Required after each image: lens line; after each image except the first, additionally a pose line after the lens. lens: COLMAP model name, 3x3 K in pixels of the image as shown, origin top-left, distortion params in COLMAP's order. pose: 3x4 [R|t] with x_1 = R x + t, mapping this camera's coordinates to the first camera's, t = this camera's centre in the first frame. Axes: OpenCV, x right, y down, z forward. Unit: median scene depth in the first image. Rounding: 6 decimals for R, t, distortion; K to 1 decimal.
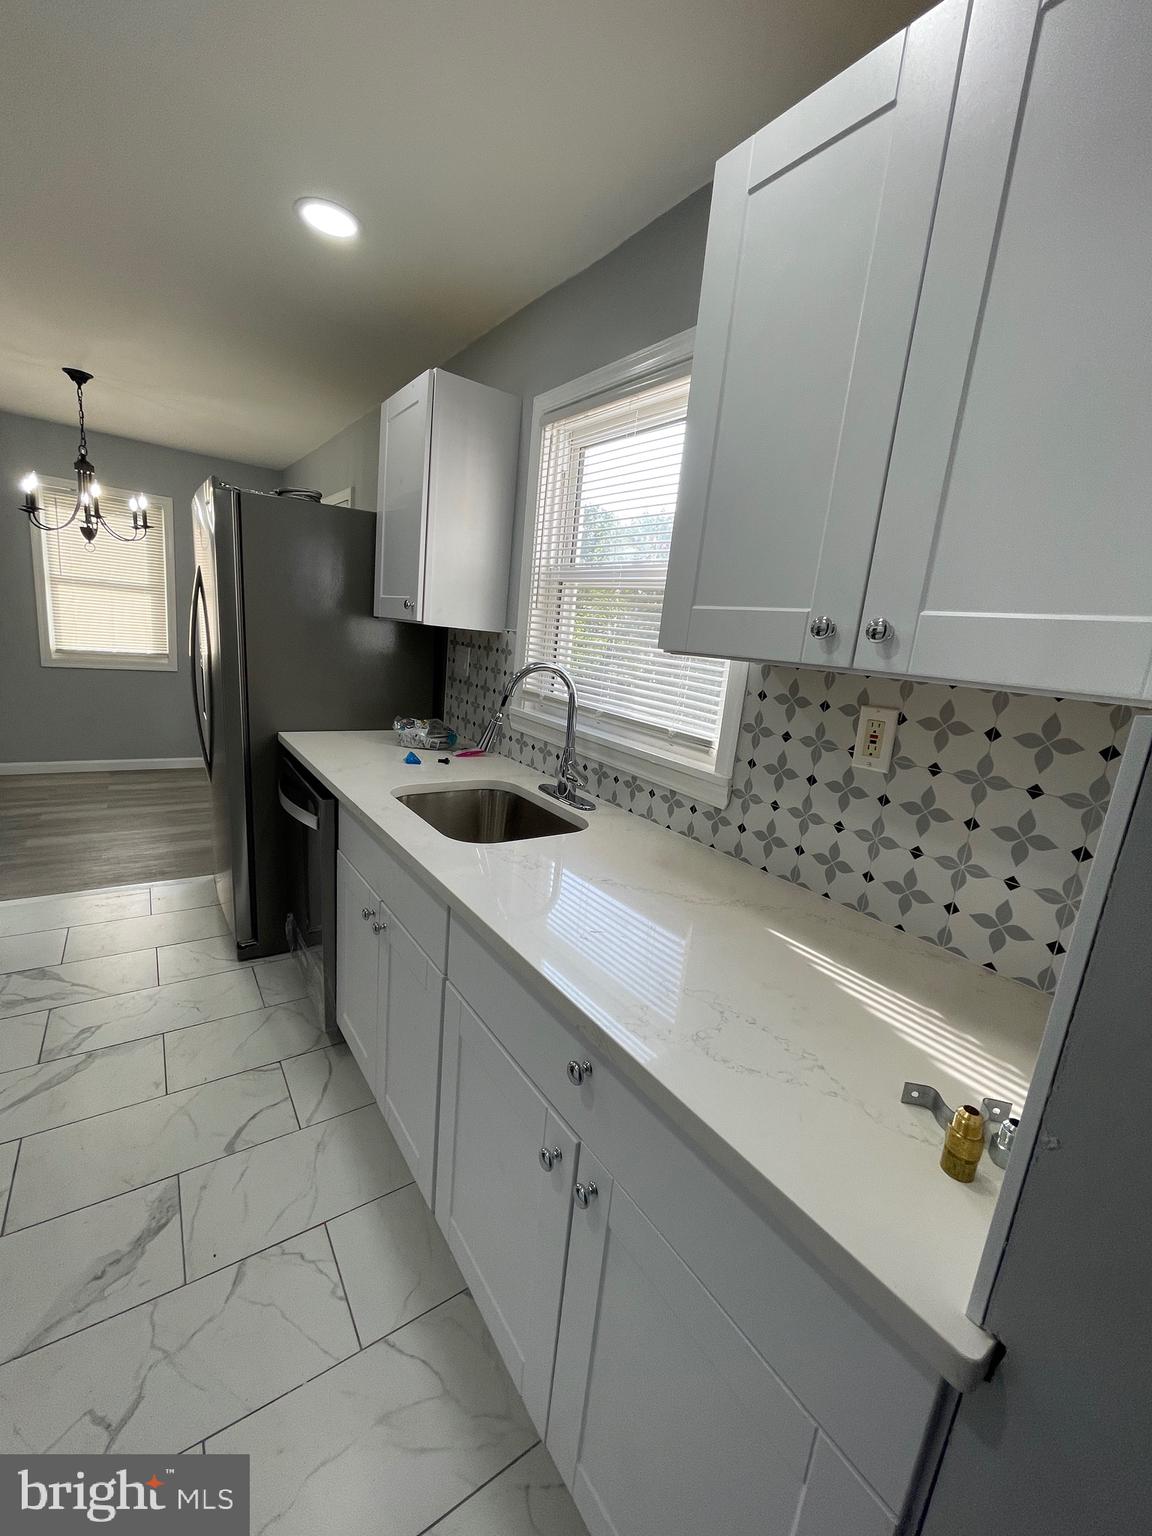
lens RADIAL K [[620.6, 0, 574.8], [0, 620.6, 768.4], [0, 0, 1]] dist [-0.002388, 0.001204]
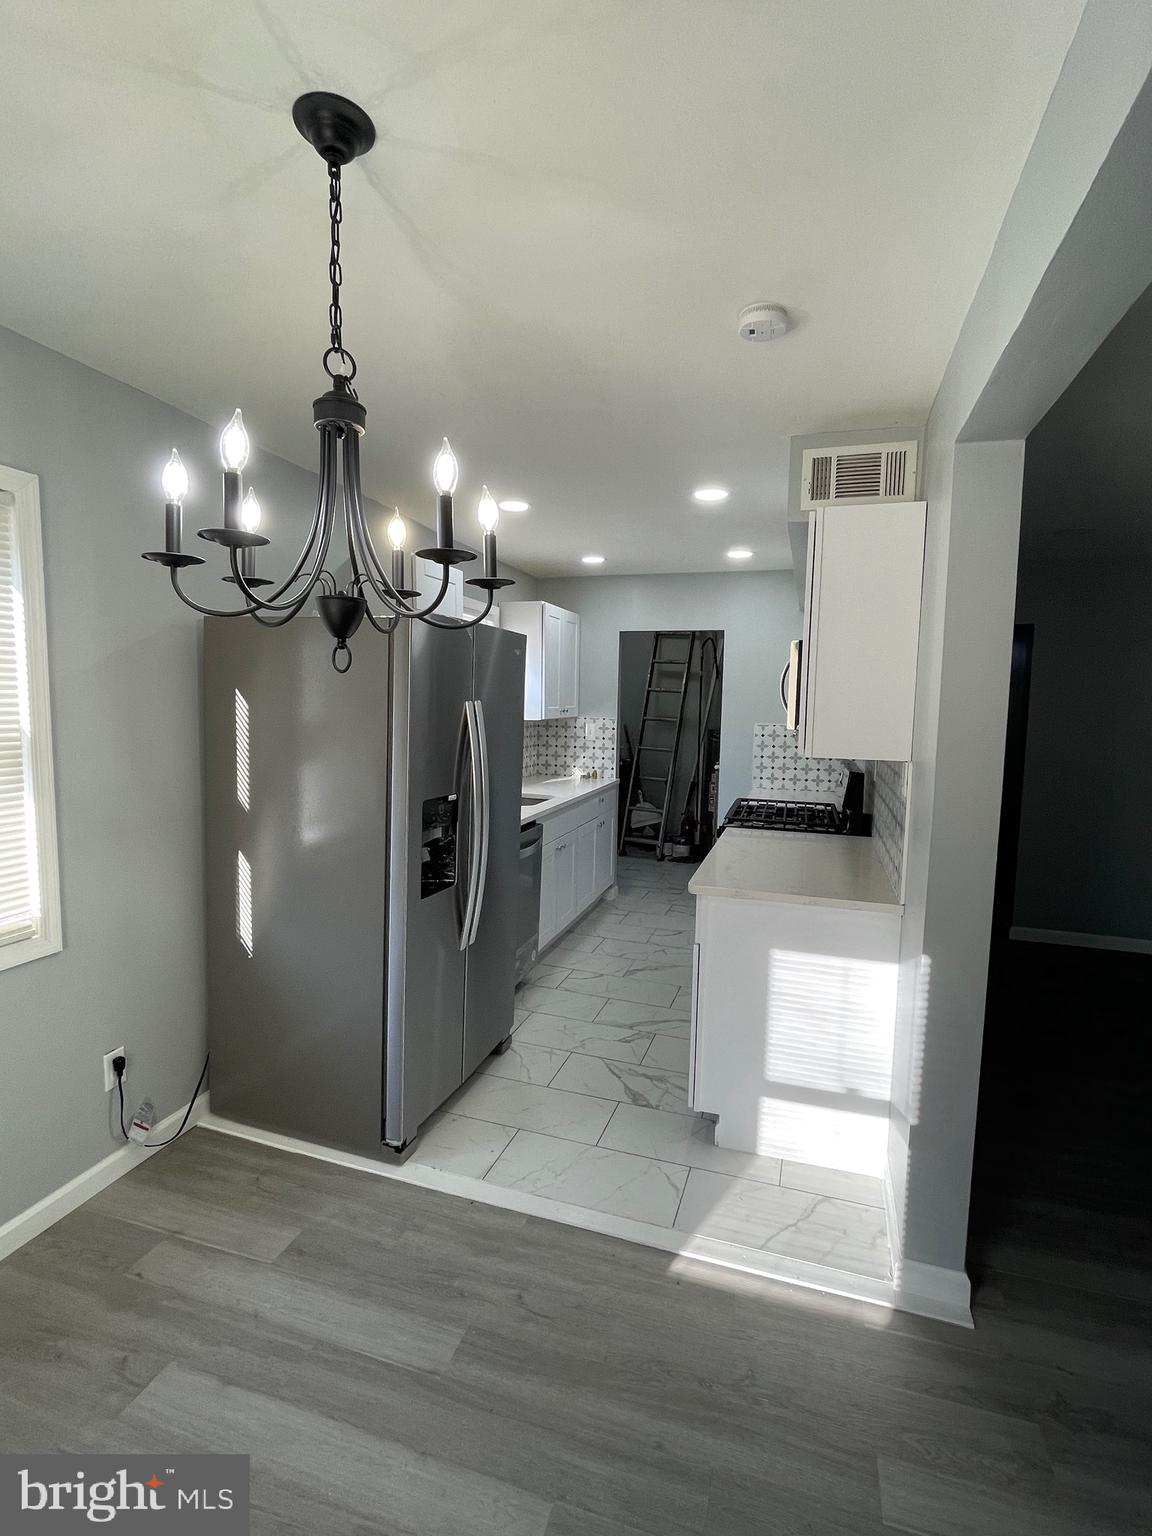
lens RADIAL K [[725.9, 0, 576.6], [0, 725.9, 764.7], [0, 0, 1]] dist [0.000057, 0.000003]
pose [[-0.597382, -0.177752, 0.782009, -1.425640], [0.096239, 0.952190, 0.289952, -0.493208], [-0.796161, 0.248472, -0.551715, 1.386854]]
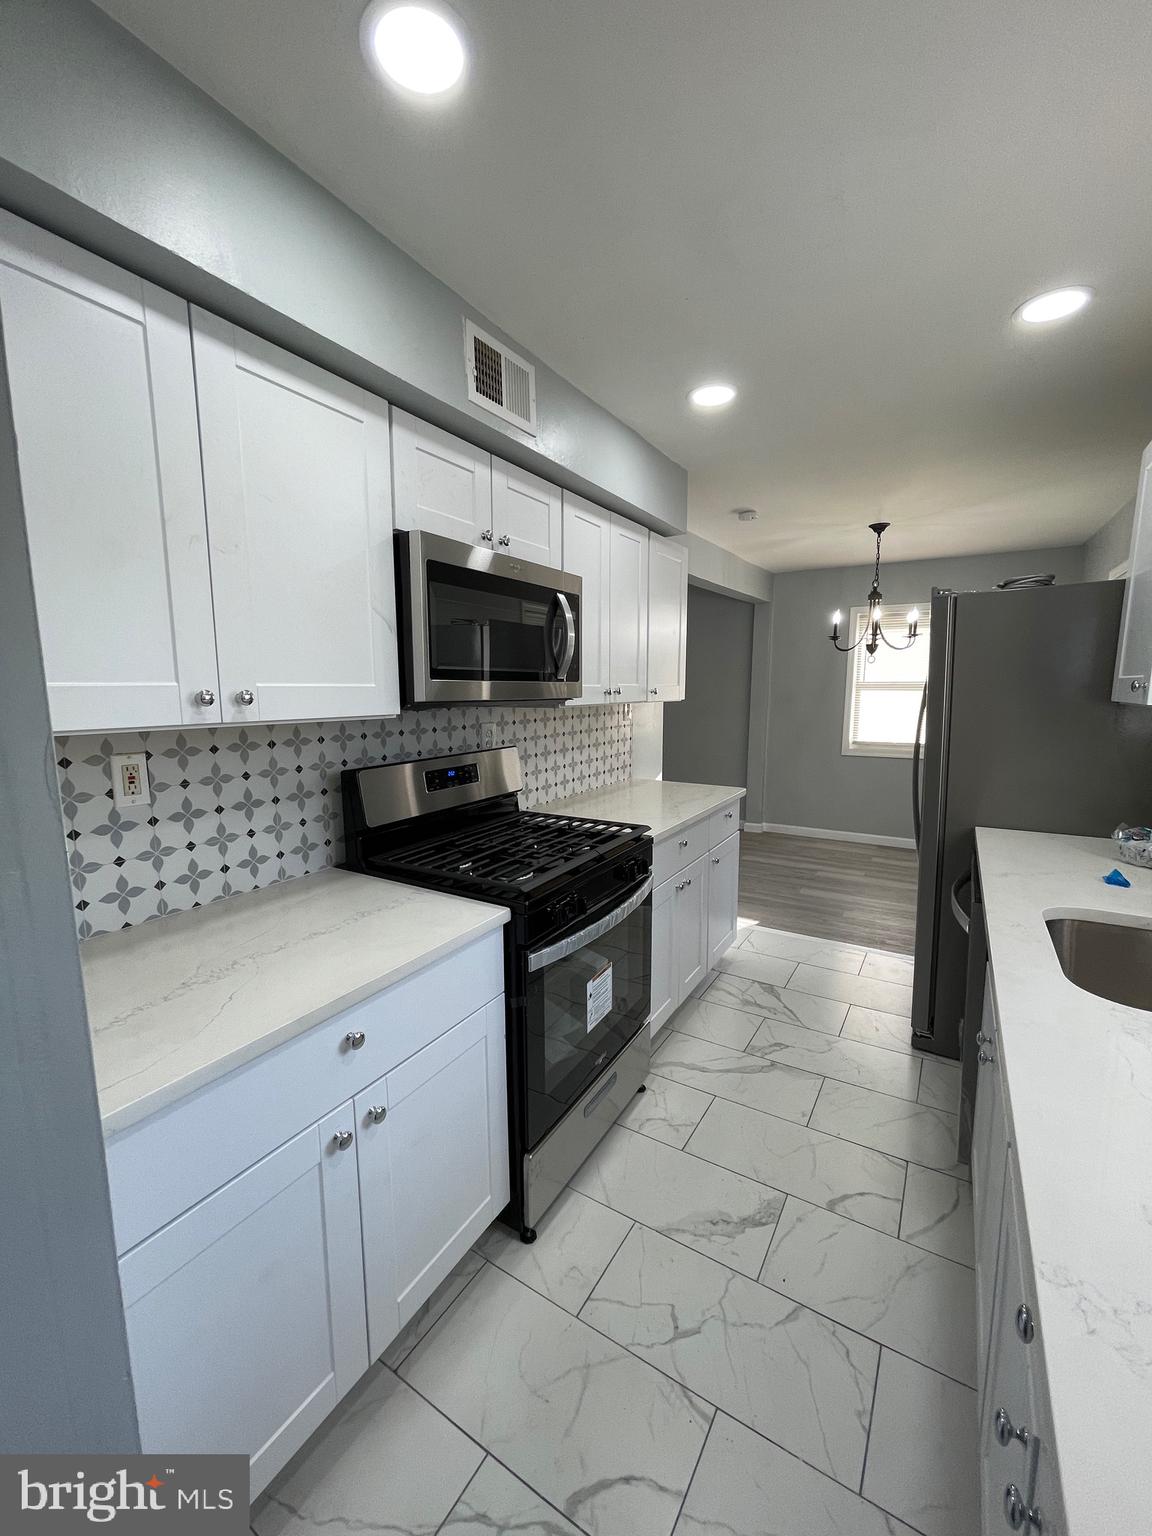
lens RADIAL K [[620.6, 0, 578.5], [0, 620.6, 767.6], [0, 0, 1]] dist [-0.002388, 0.001204]
pose [[0.395072, 0.025886, -0.918286, 0.141803], [-0.153618, 0.987390, -0.038256, -0.014709], [0.905715, 0.156179, 0.394066, 0.039924]]
